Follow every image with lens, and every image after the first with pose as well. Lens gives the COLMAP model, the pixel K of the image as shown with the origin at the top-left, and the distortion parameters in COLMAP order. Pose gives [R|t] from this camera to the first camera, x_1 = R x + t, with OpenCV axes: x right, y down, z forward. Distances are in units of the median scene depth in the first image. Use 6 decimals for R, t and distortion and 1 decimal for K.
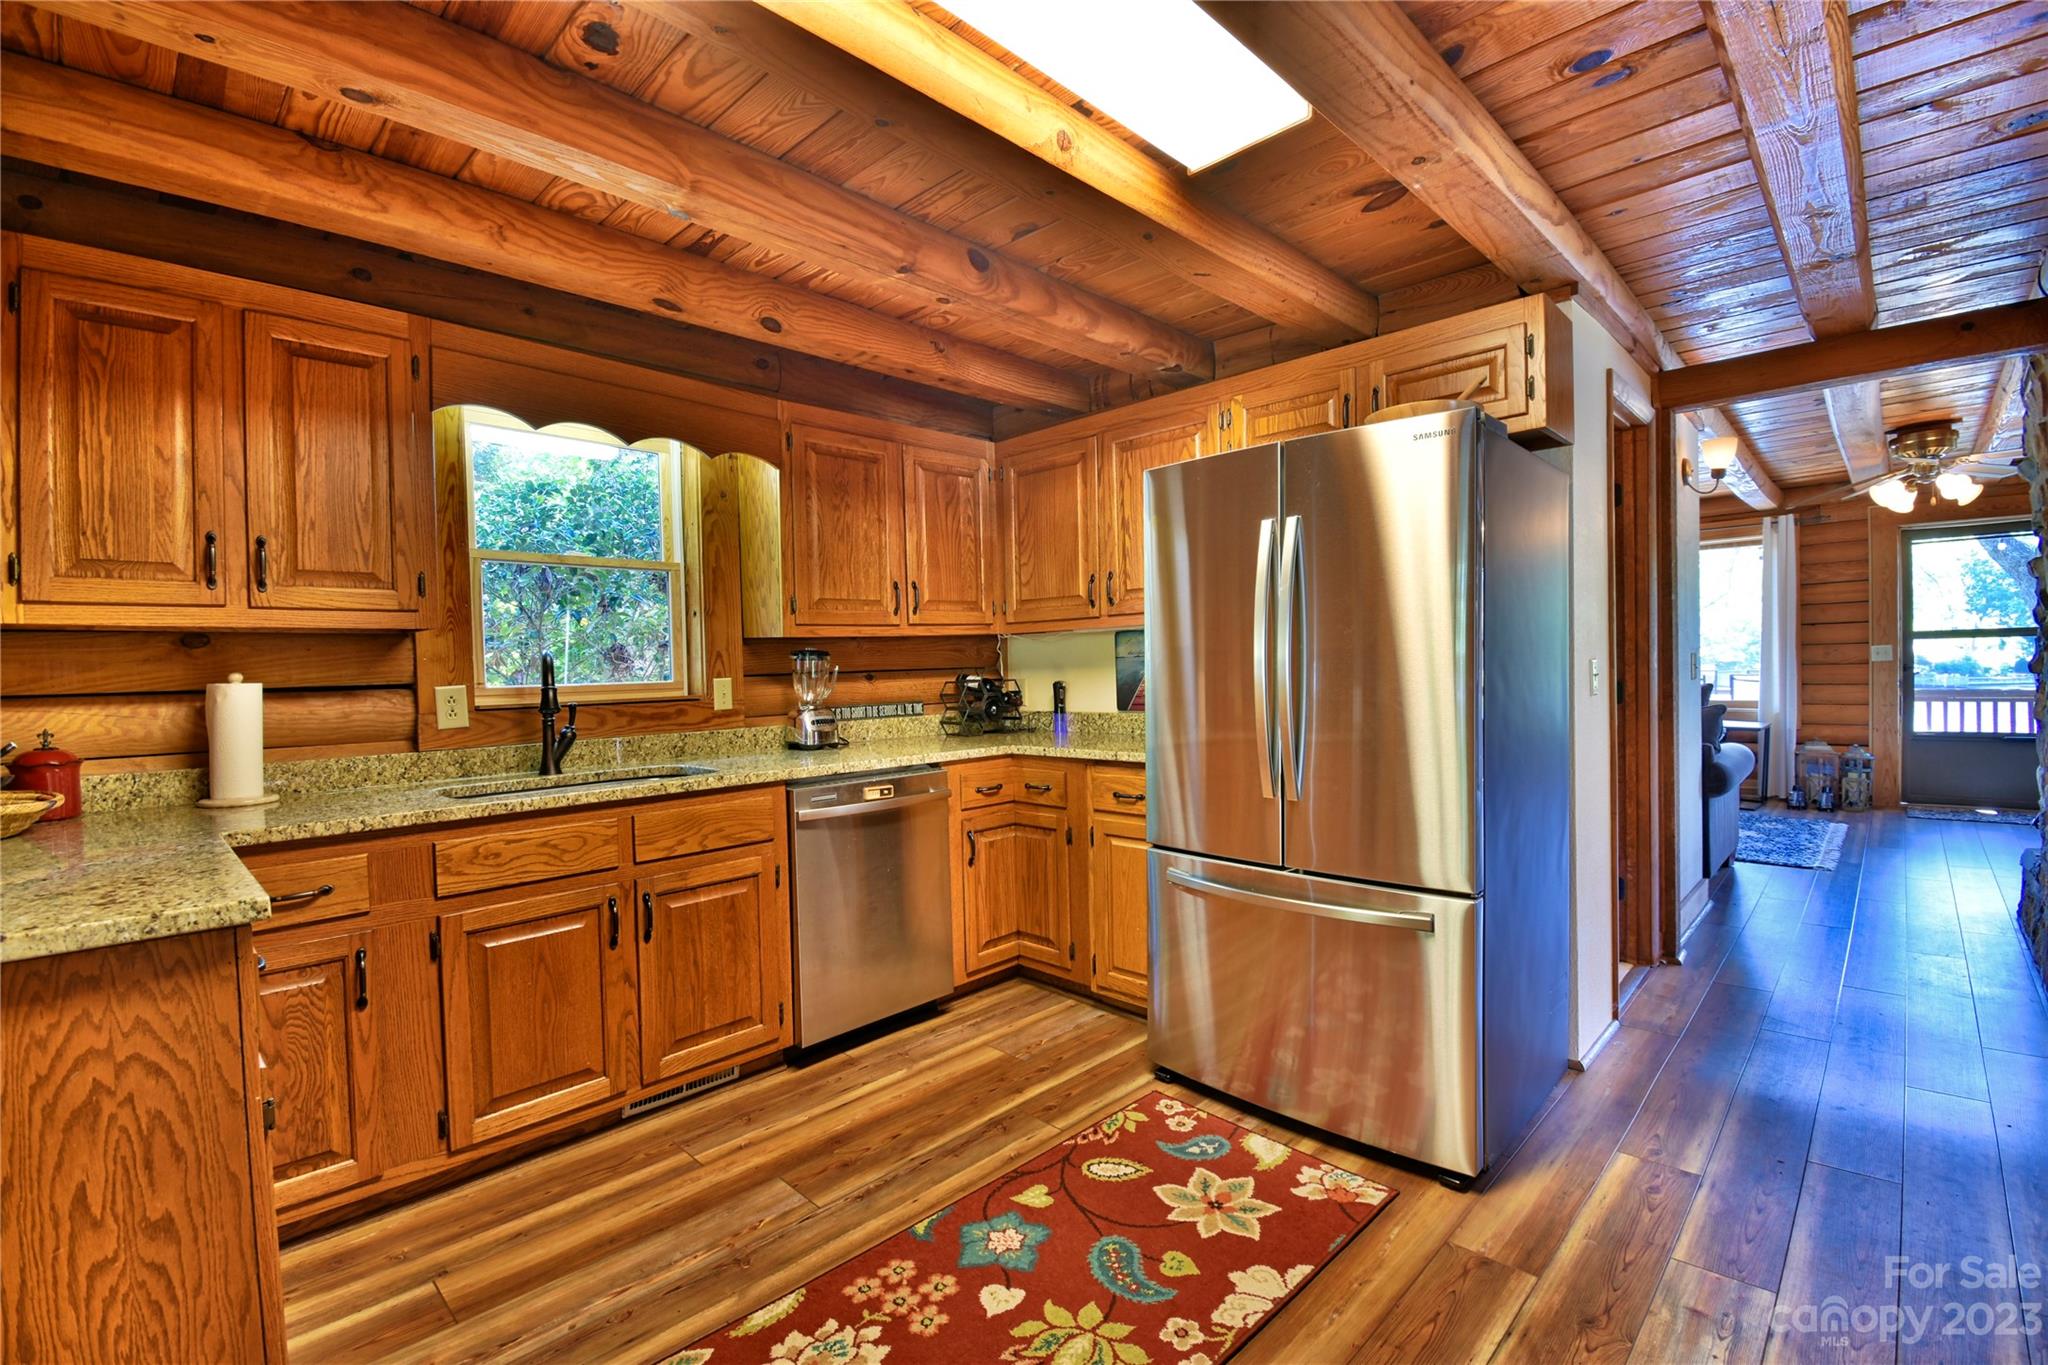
lens RADIAL K [[903.5, 0, 1031.7], [0, 903.5, 679.3], [0, 0, 1]] dist [0.021107, -0.026503]
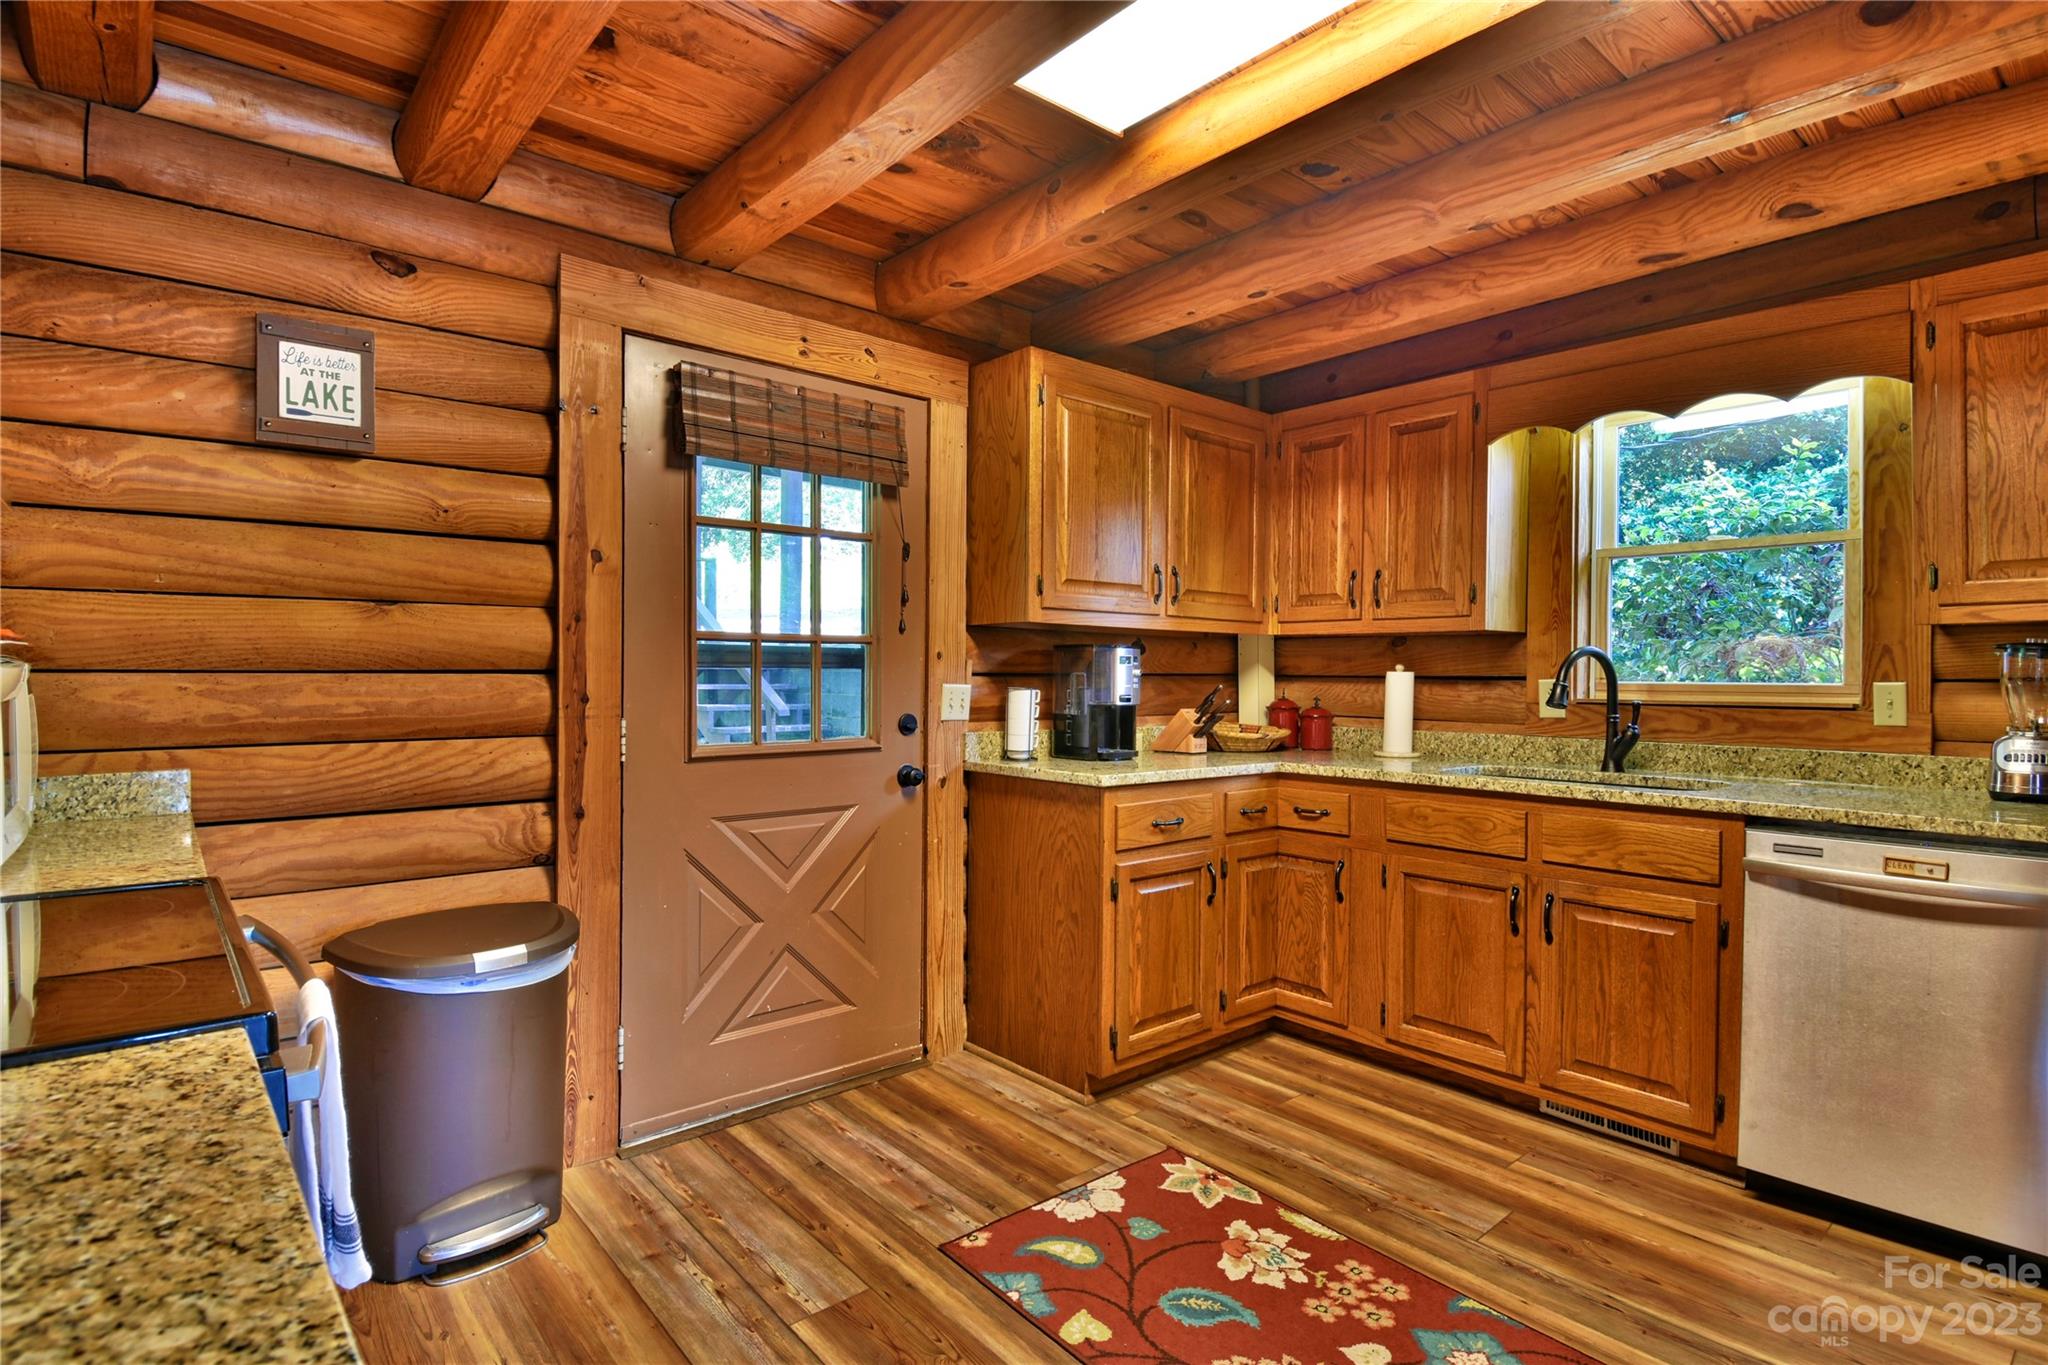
lens RADIAL K [[1021.8, 0, 1030.3], [0, 1021.8, 680.0], [0, 0, 1]] dist [-0.003862, -0.001682]
pose [[-0.088417, 0.030615, -0.995613, 0.755457], [-0.019409, 0.999285, 0.032452, -0.023016], [0.995894, 0.022193, -0.087760, 0.551944]]
